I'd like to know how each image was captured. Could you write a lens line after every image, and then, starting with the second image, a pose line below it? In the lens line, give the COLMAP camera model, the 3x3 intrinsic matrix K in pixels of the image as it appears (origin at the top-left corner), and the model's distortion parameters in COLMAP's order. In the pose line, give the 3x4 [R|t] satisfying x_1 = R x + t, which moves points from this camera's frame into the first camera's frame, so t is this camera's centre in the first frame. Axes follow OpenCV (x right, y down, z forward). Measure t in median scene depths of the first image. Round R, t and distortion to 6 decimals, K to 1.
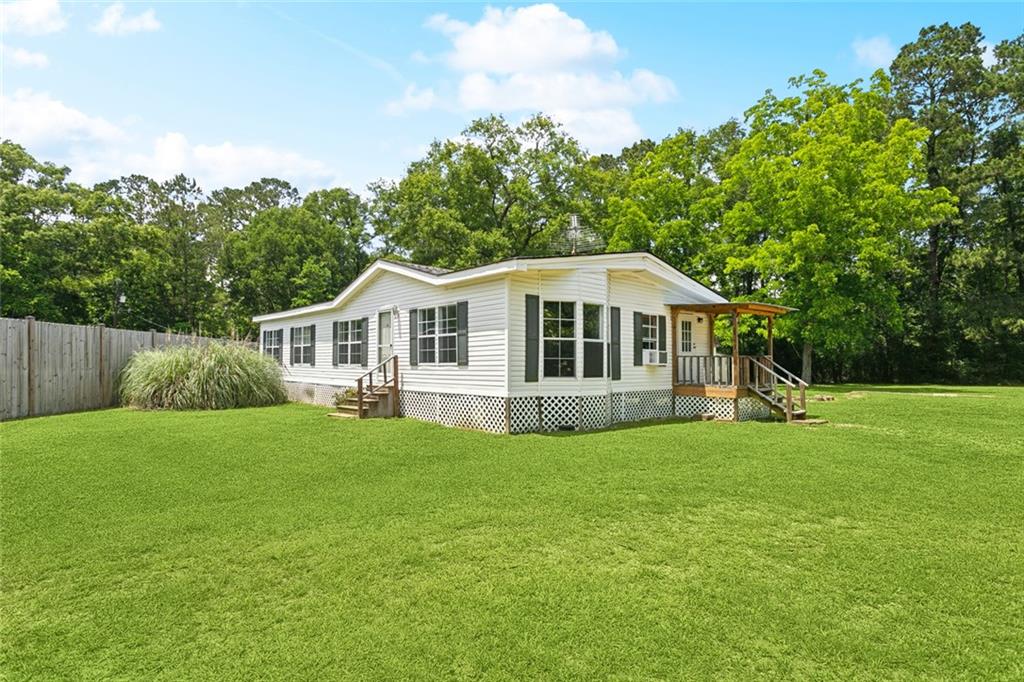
lens RADIAL K [[490.8, 0, 501.2], [0, 490.8, 354.8], [0, 0, 1]] dist [-0.002492, 0.002123]
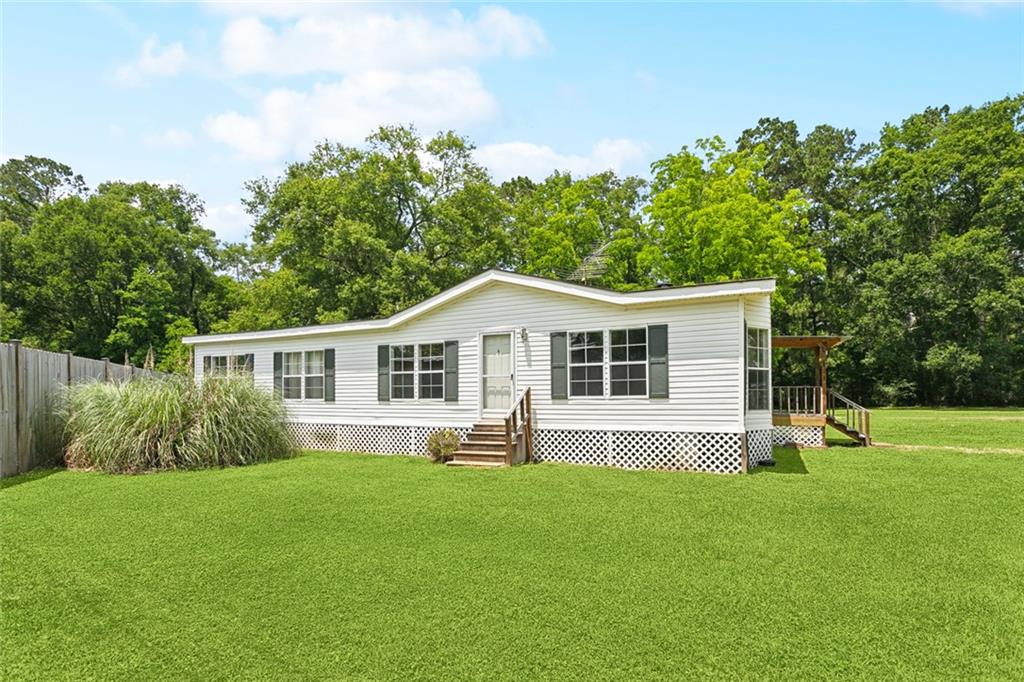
lens RADIAL K [[490.8, 0, 506.2], [0, 490.8, 391.6], [0, 0, 1]] dist [-0.002492, 0.002123]
pose [[0.936888, -0.007540, 0.349547, -0.466811], [0.004252, 0.999939, 0.010173, -0.000210], [-0.349603, -0.008044, 0.936864, 0.205752]]
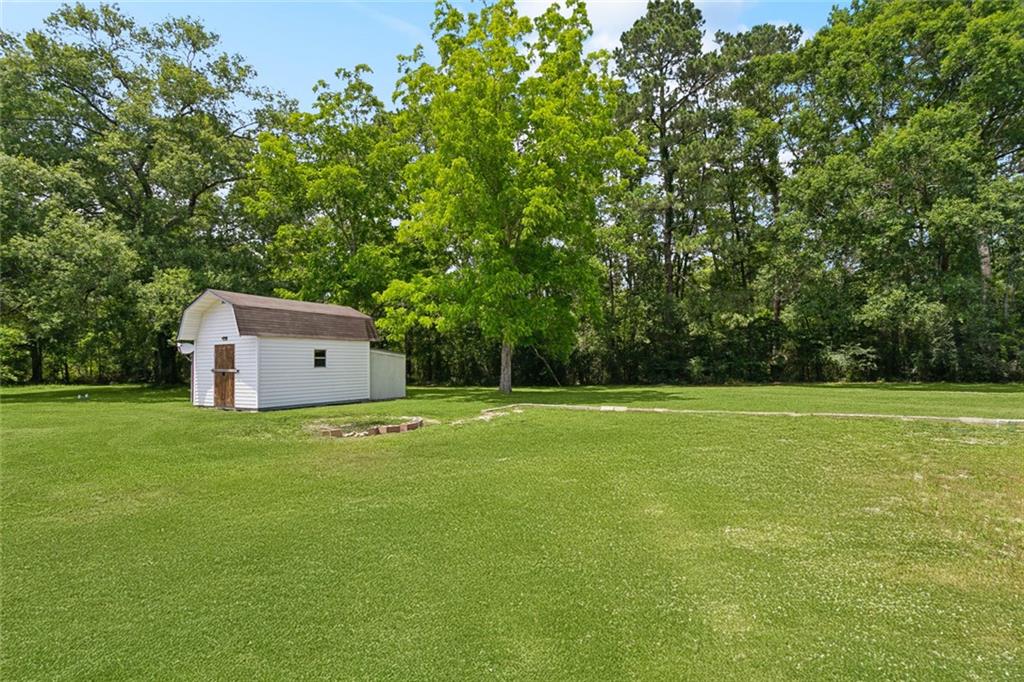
lens RADIAL K [[490.8, 0, 481.0], [0, 490.8, 341.7], [0, 0, 1]] dist [-0.002492, 0.002123]
pose [[0.961406, 0.001401, 0.275129, 0.840525], [0.007180, 0.999519, -0.030180, 0.011617], [-0.275039, 0.030990, 0.960933, 0.611295]]
